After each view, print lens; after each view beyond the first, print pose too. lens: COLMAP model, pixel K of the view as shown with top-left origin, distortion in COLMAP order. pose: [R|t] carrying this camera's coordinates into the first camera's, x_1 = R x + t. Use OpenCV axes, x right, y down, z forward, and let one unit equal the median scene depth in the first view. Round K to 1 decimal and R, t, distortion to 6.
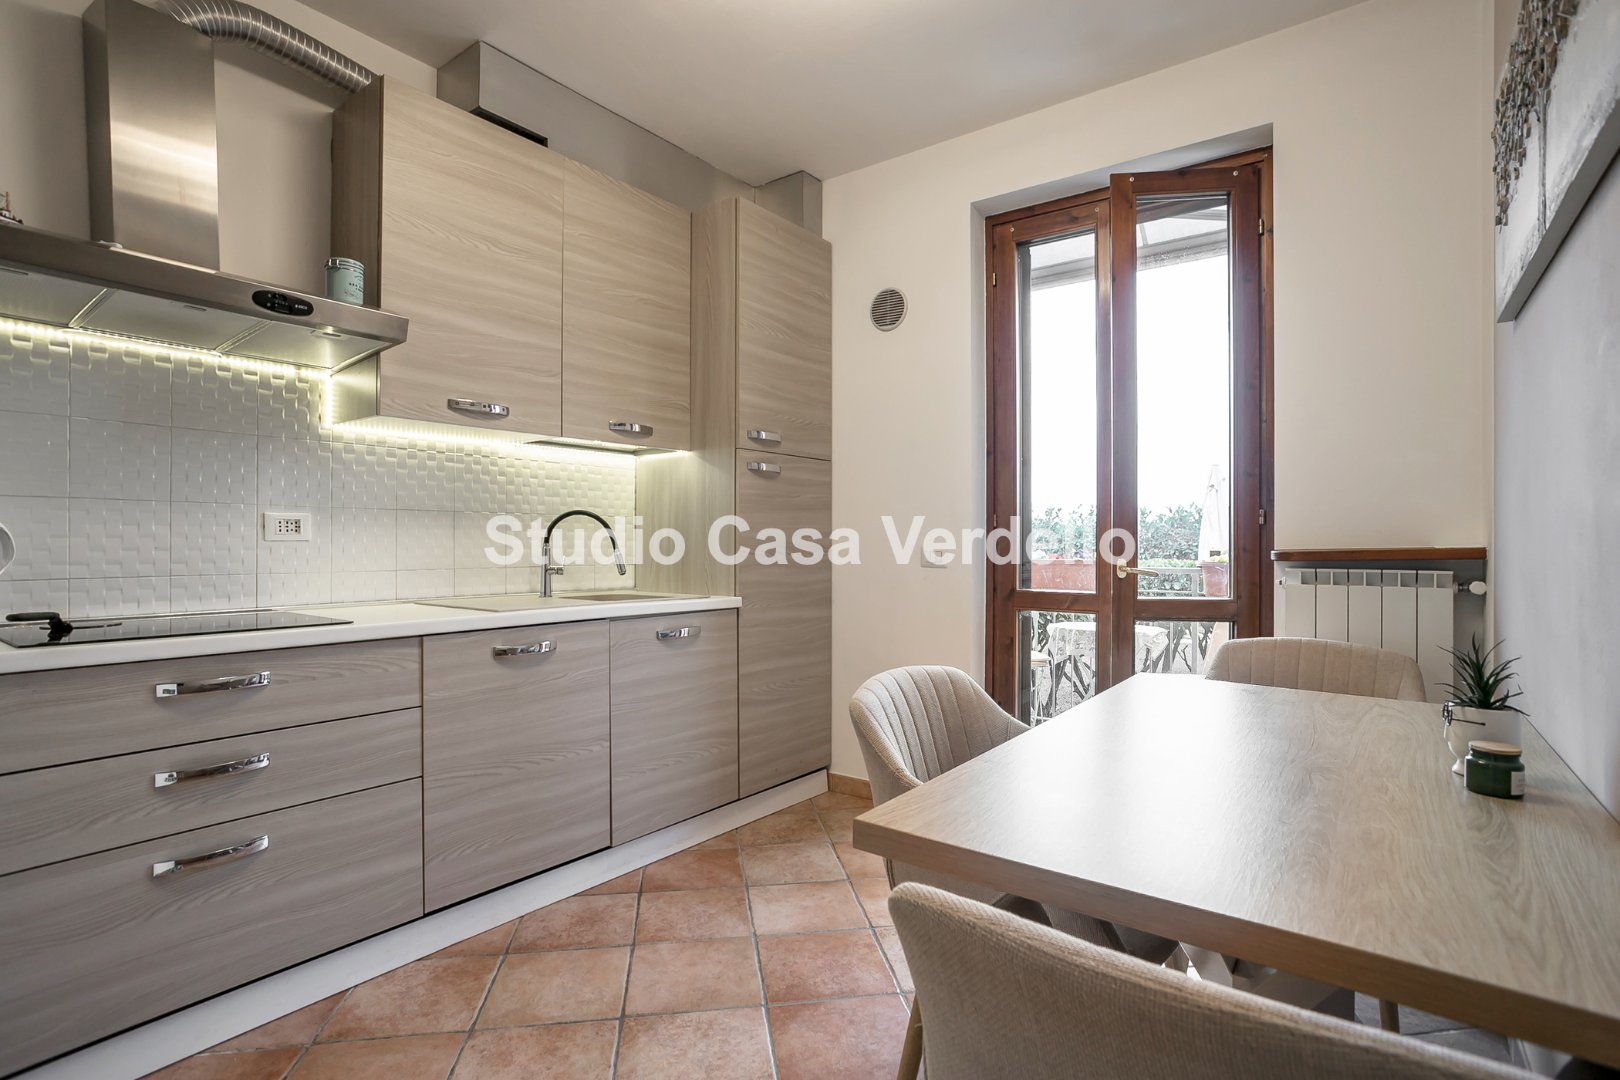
lens RADIAL K [[803.6, 0, 810.0], [0, 803.6, 540.0], [0, 0, 1]] dist [0.000601, 0.000468]
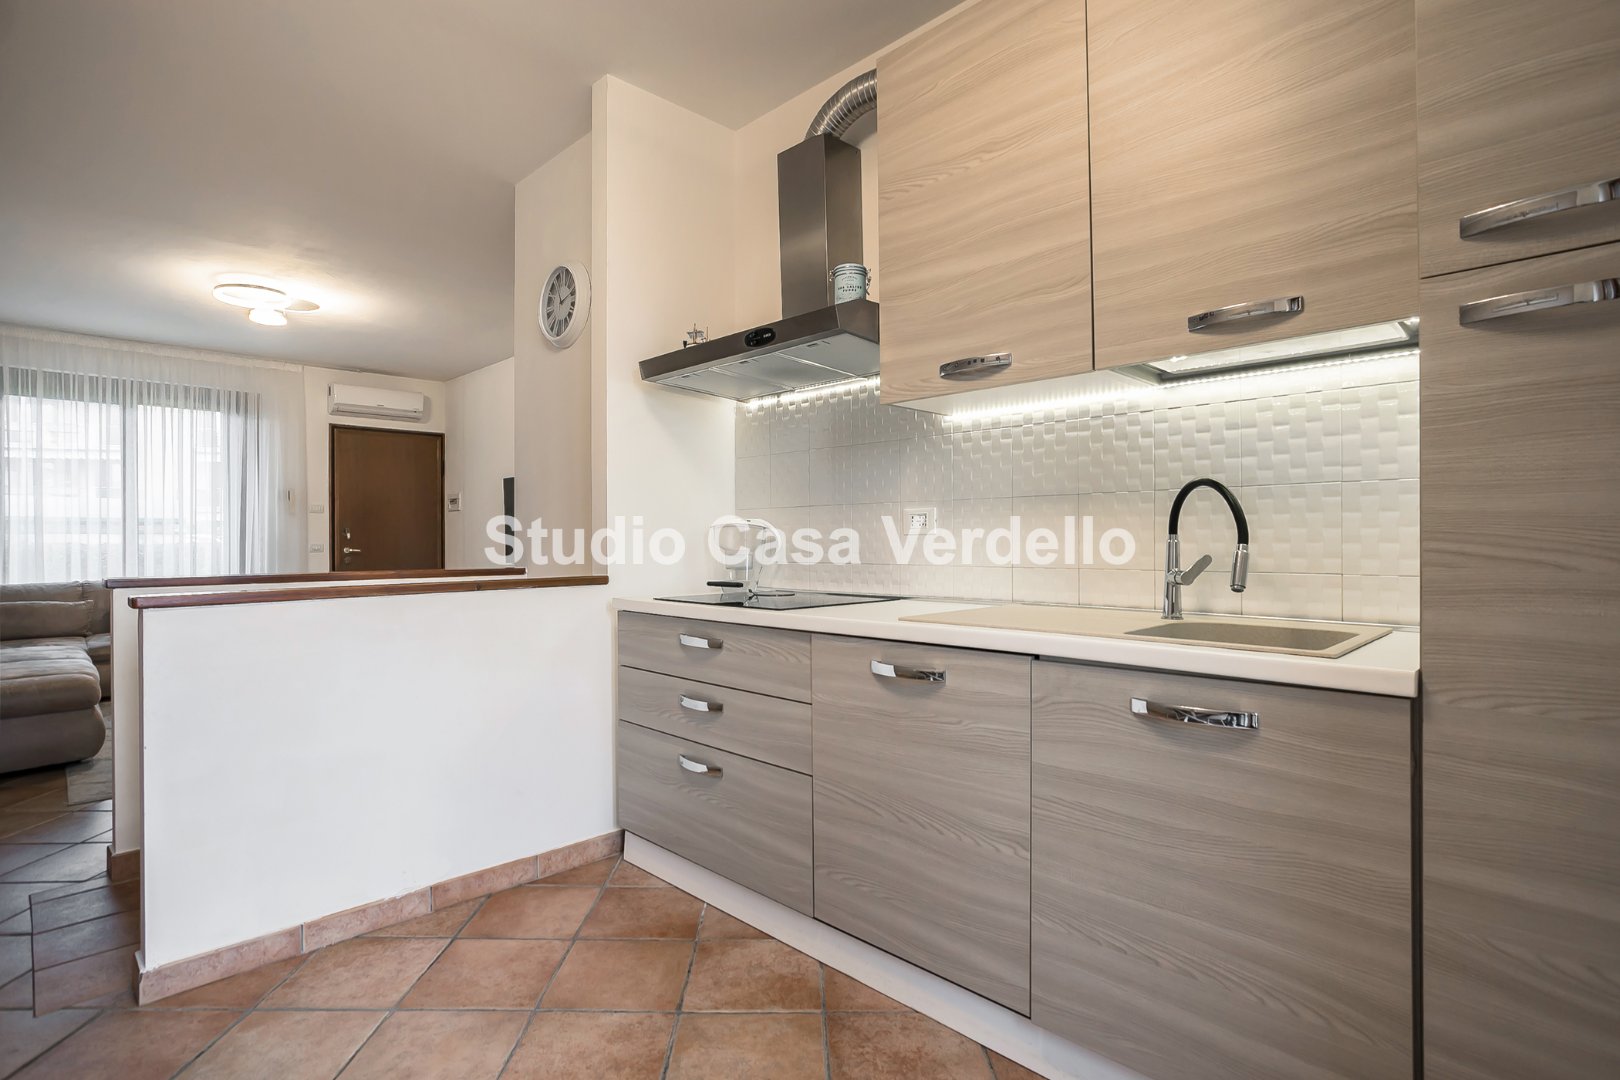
lens RADIAL K [[789.6, 0, 764.6], [0, 789.6, 543.1], [0, 0, 1]] dist [-0.021675, 0.000899]
pose [[-0.157682, 0.004499, -0.987480, 0.386235], [0.009291, 0.999952, 0.003073, 0.006927], [0.987446, -0.008691, -0.157716, 0.901573]]
